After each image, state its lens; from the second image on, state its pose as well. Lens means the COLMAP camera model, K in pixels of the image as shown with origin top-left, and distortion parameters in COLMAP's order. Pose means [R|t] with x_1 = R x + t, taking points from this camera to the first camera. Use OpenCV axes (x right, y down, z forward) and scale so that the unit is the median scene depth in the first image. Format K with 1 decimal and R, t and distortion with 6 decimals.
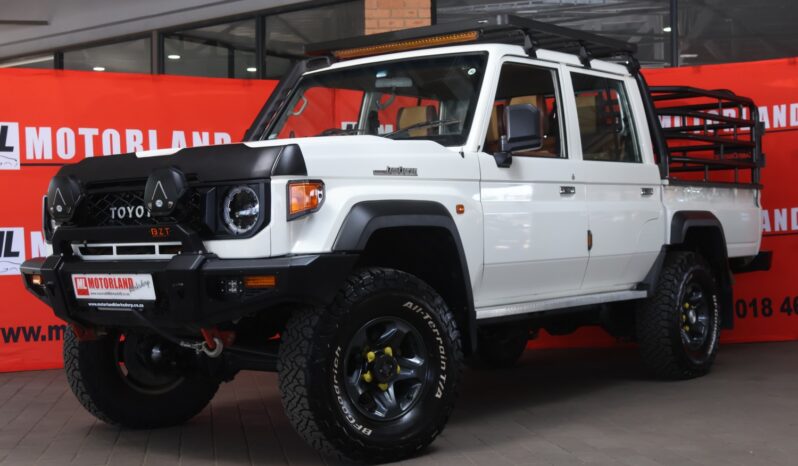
lens RADIAL K [[1206.9, 0, 399.0], [0, 1206.9, 233.0], [0, 0, 1]] dist [-0.003739, 0.010489]
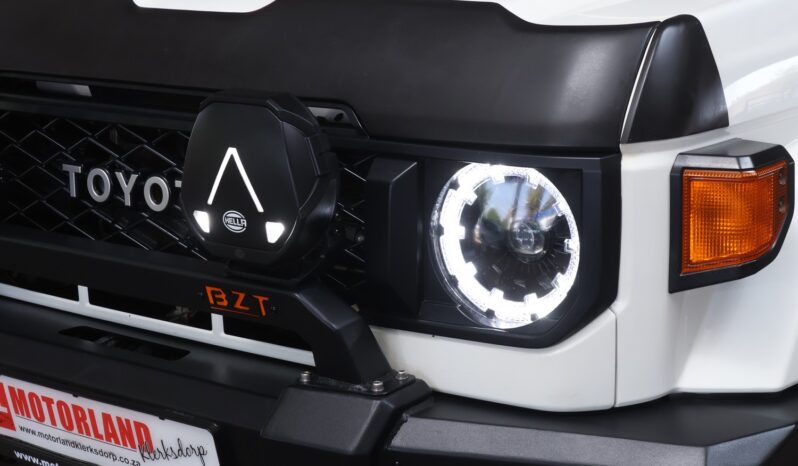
lens RADIAL K [[1633.9, 0, 399.0], [0, 1633.9, 233.0], [0, 0, 1]] dist [0.073464, -0.013808]
pose [[0.999934, 0.000855, -0.011452, -0.147397], [0.001772, 0.973789, 0.227446, -0.110328], [0.011346, -0.227451, 0.973723, 0.579289]]
